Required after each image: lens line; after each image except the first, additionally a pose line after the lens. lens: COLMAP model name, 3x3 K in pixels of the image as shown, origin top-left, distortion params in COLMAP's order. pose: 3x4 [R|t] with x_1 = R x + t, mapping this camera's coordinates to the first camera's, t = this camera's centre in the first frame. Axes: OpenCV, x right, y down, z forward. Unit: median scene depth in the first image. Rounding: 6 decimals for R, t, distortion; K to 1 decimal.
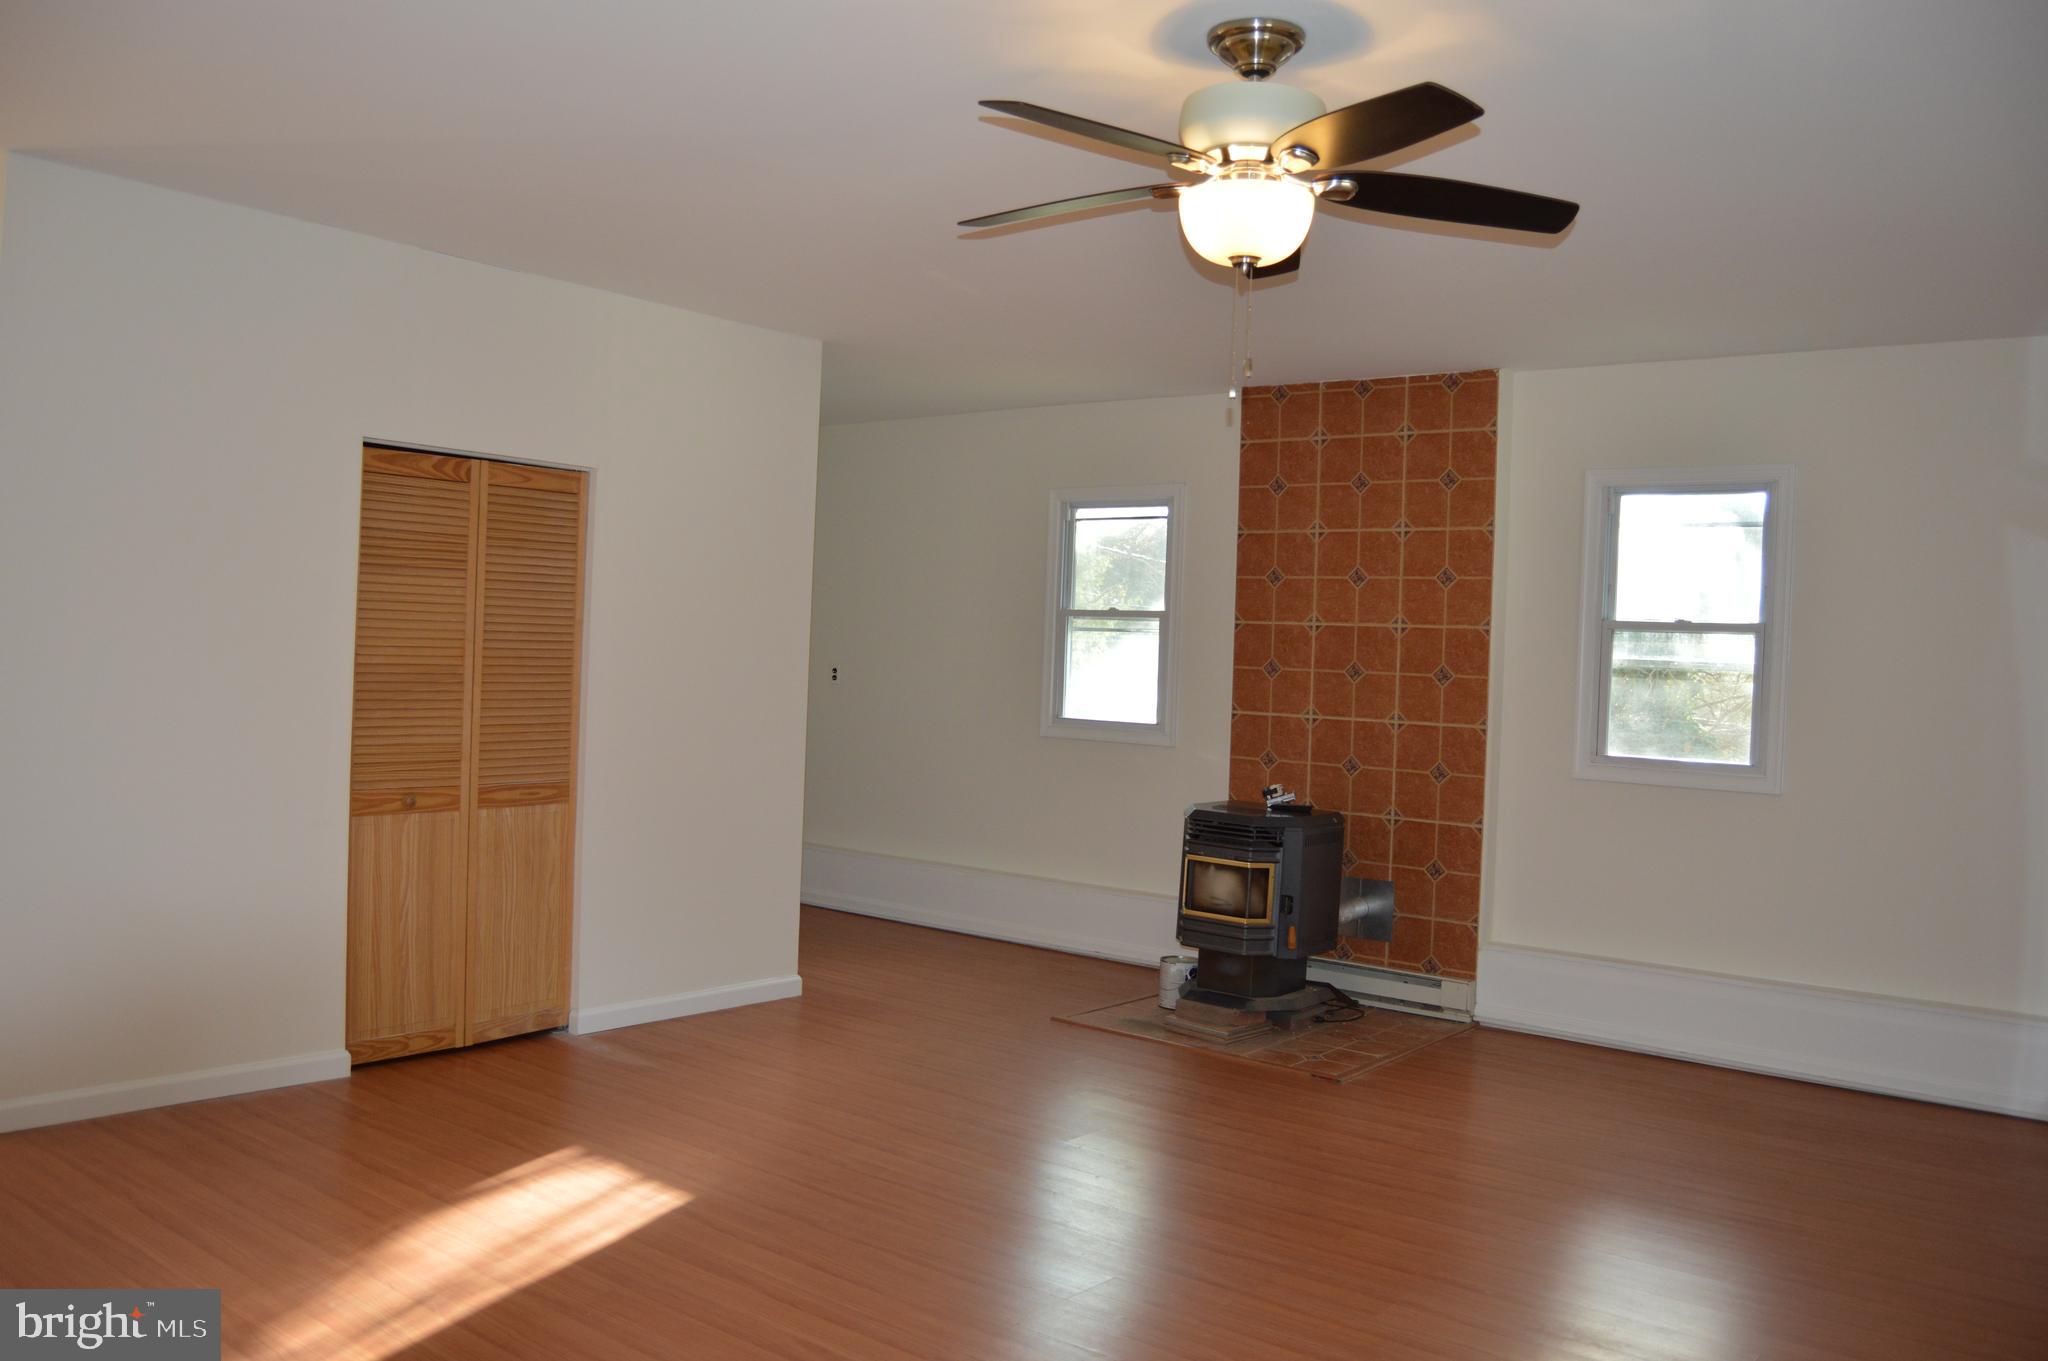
lens RADIAL K [[1620.3, 0, 1021.5], [0, 1620.3, 686.0], [0, 0, 1]] dist [-0.097655, 0.044598]
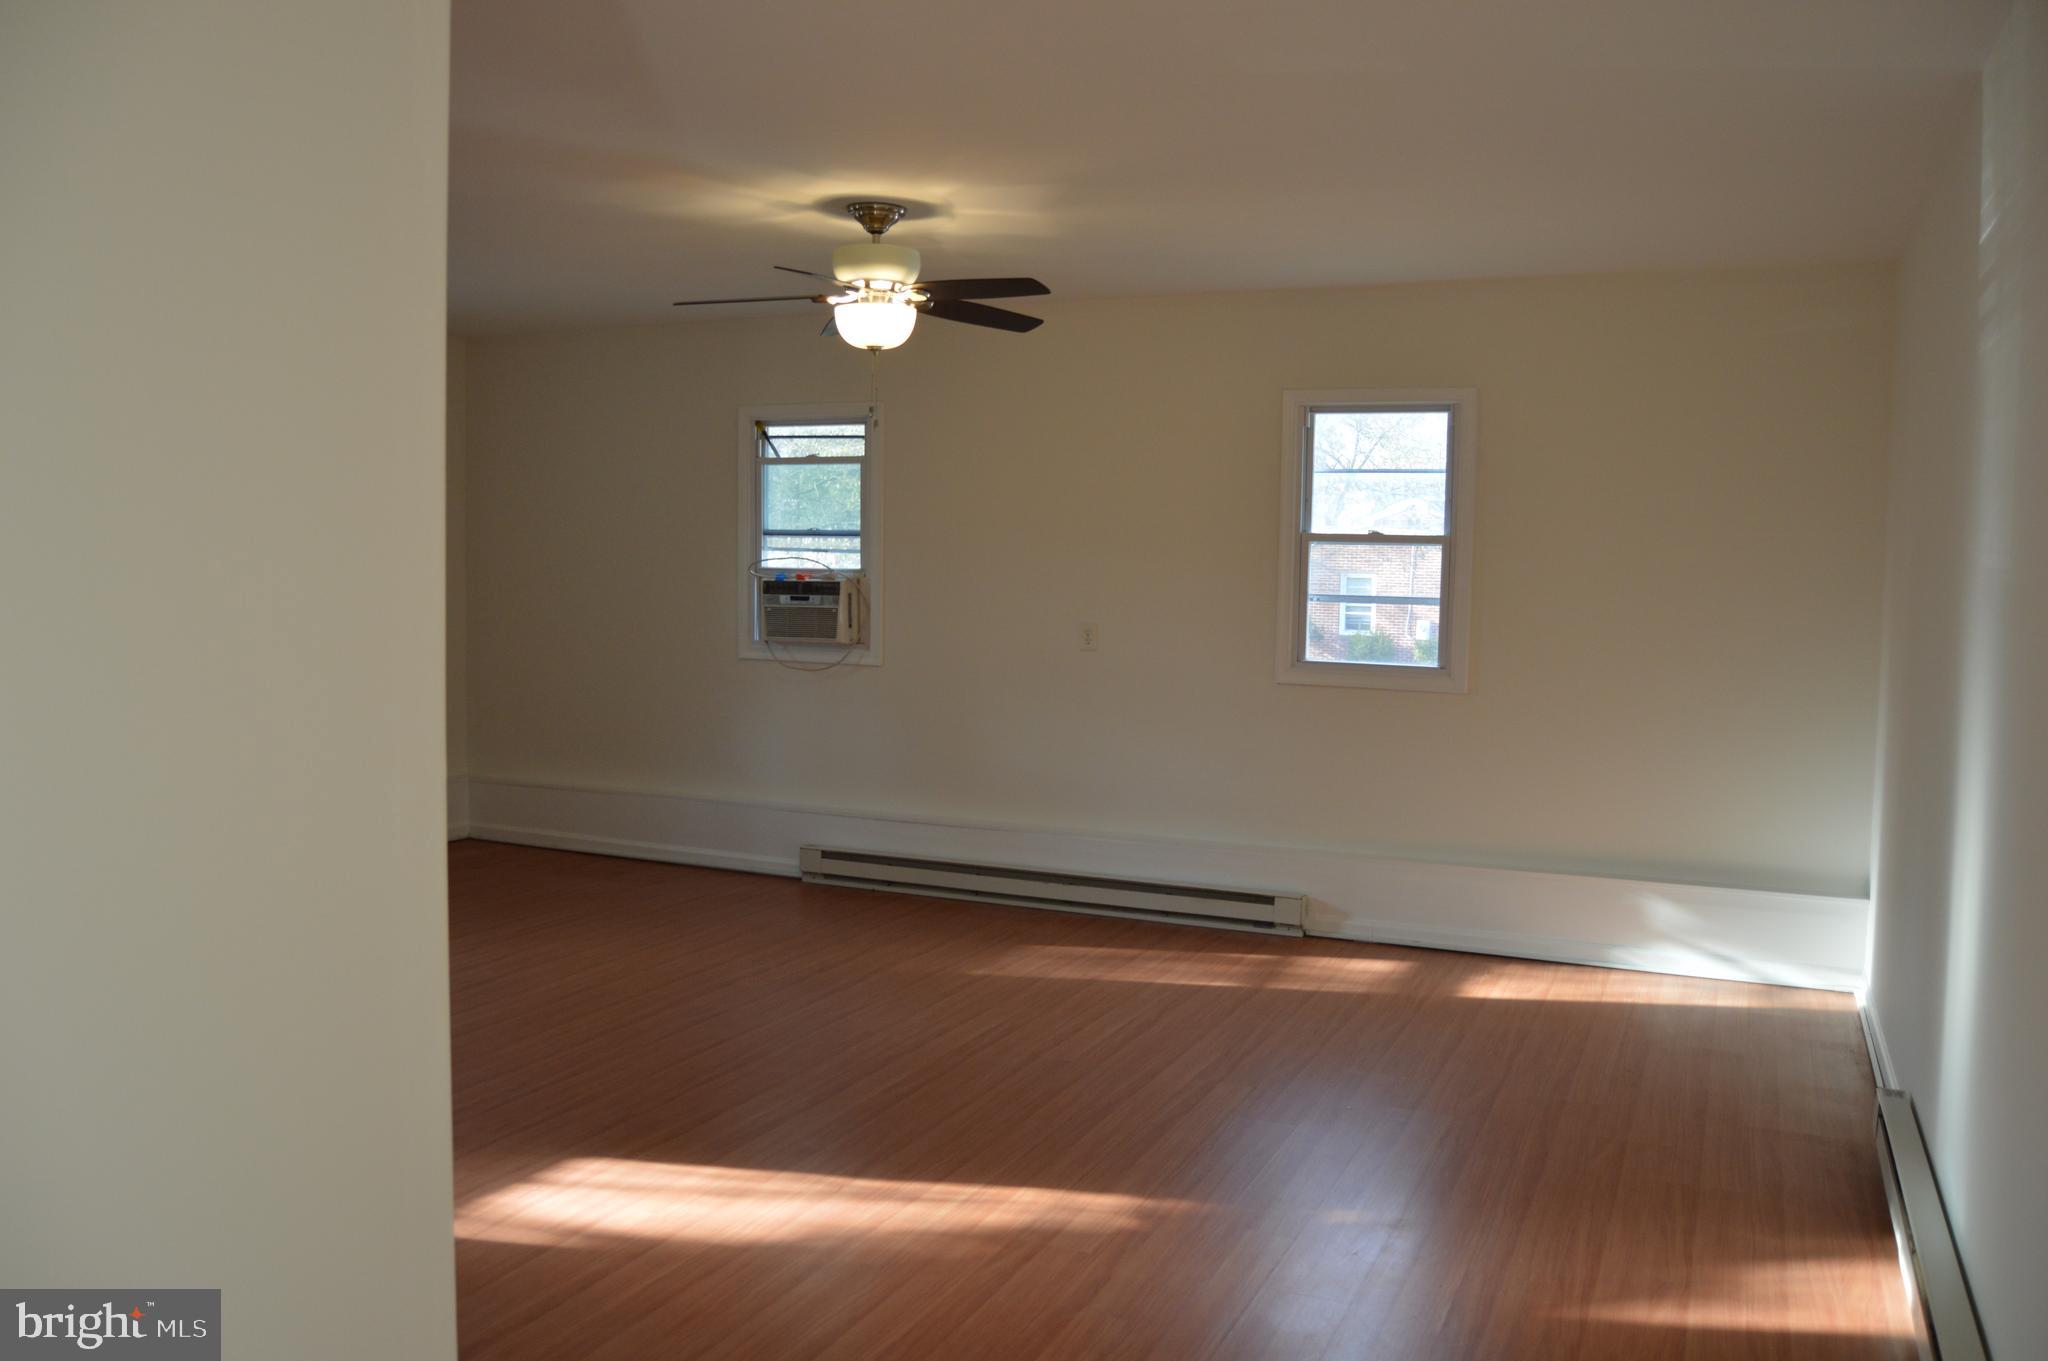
lens RADIAL K [[1620.3, 0, 1023.6], [0, 1620.3, 671.8], [0, 0, 1]] dist [-0.097655, 0.044598]
pose [[-0.243477, -0.112888, 0.963315, -0.741465], [-0.012614, 0.993488, 0.113236, -0.059703], [-0.969825, 0.015419, -0.243315, 0.604542]]
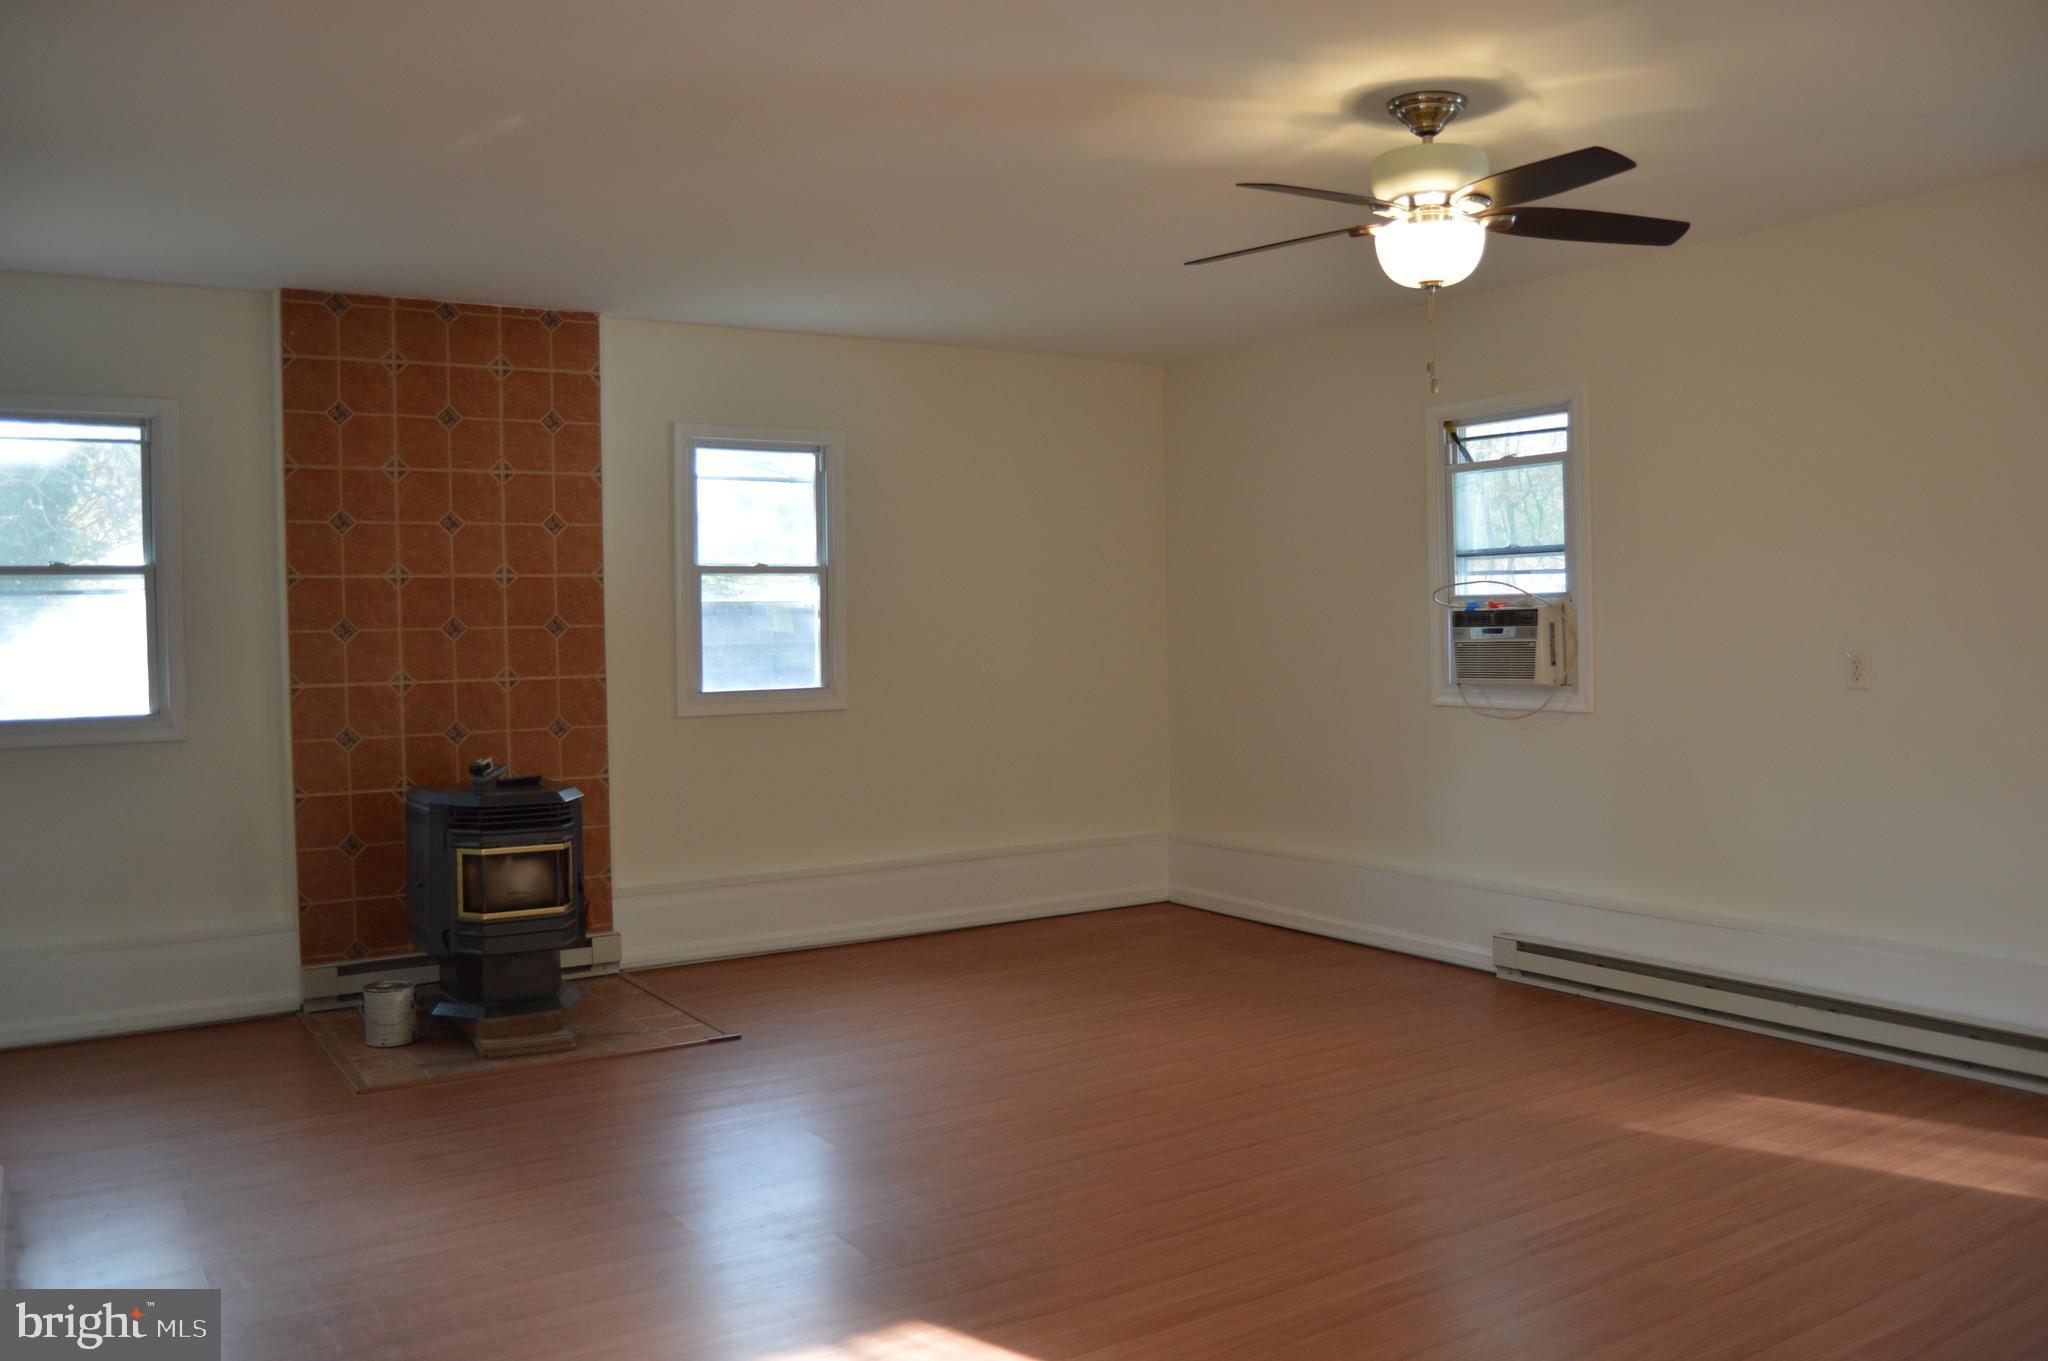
lens RADIAL K [[1620.3, 0, 1020.3], [0, 1620.3, 679.7], [0, 0, 1]] dist [-0.097655, 0.044598]
pose [[0.323010, -0.081908, 0.942844, -0.561102], [0.047170, 0.996403, 0.070401, -0.029492], [-0.945219, 0.021734, 0.325712, 0.430873]]
